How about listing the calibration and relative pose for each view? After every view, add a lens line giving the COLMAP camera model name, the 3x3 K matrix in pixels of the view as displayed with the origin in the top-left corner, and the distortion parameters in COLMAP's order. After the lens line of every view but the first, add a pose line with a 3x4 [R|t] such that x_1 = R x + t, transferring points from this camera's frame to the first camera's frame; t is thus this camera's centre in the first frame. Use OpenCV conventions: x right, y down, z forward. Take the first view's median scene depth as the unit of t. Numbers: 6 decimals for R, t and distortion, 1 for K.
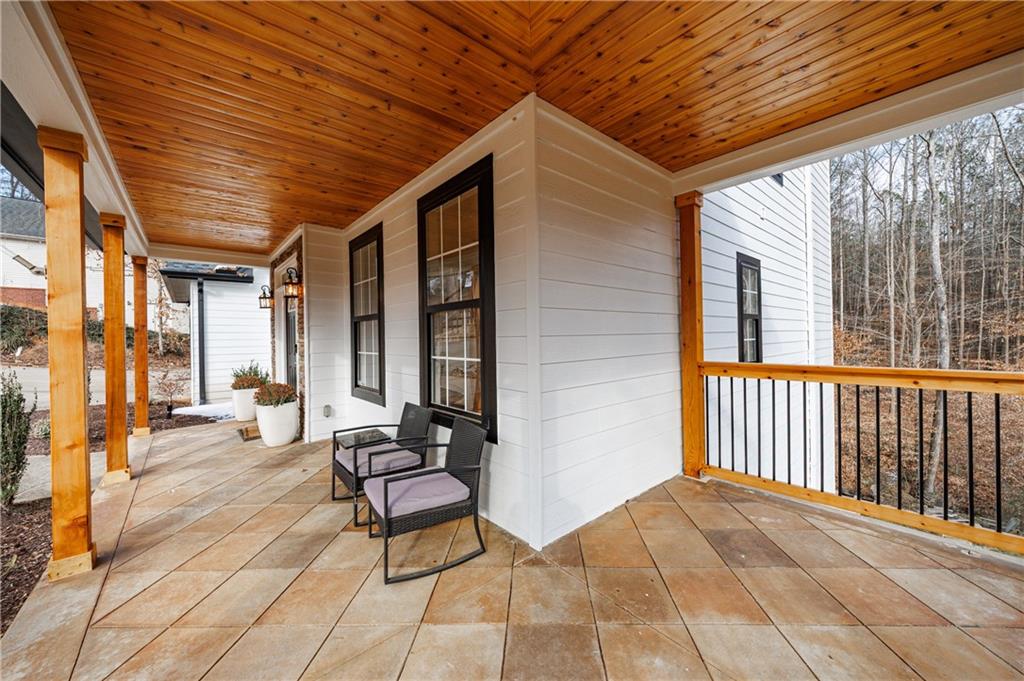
lens RADIAL K [[369.8, 0, 509.4], [0, 369.8, 338.1], [0, 0, 1]] dist [0.001650, -0.000049]
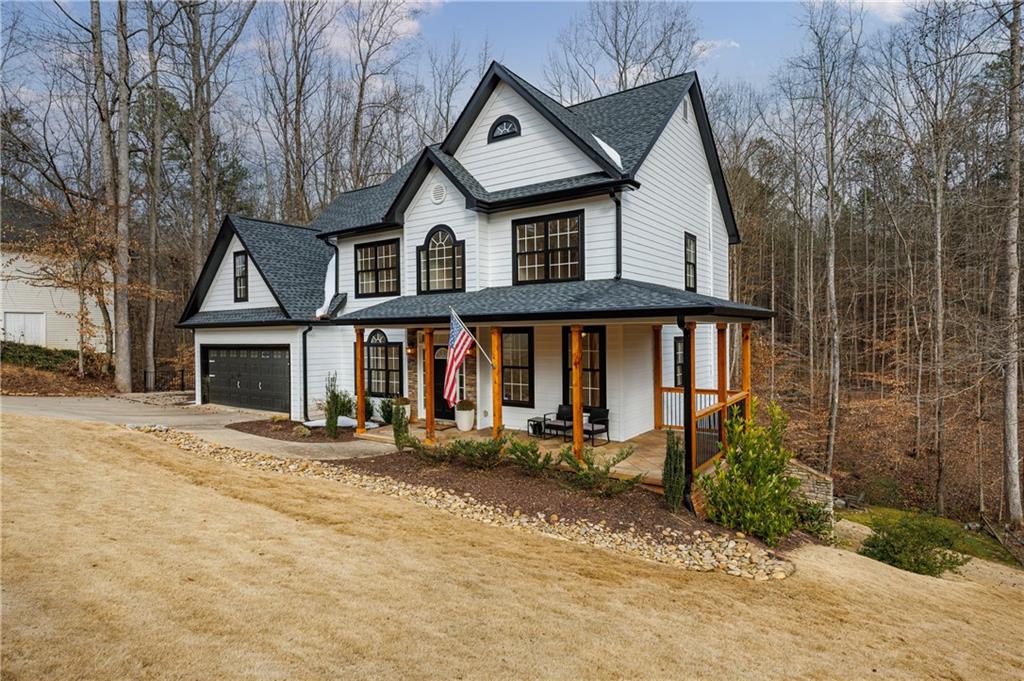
lens RADIAL K [[561.4, 0, 512.0], [0, 561.4, 340.5], [0, 0, 1]] dist [-0.001430, -0.000104]
pose [[0.971288, 0.000525, 0.237904, -1.397278], [-0.002793, 0.999954, 0.009193, -0.286538], [-0.237889, -0.009593, 0.971245, -2.499014]]
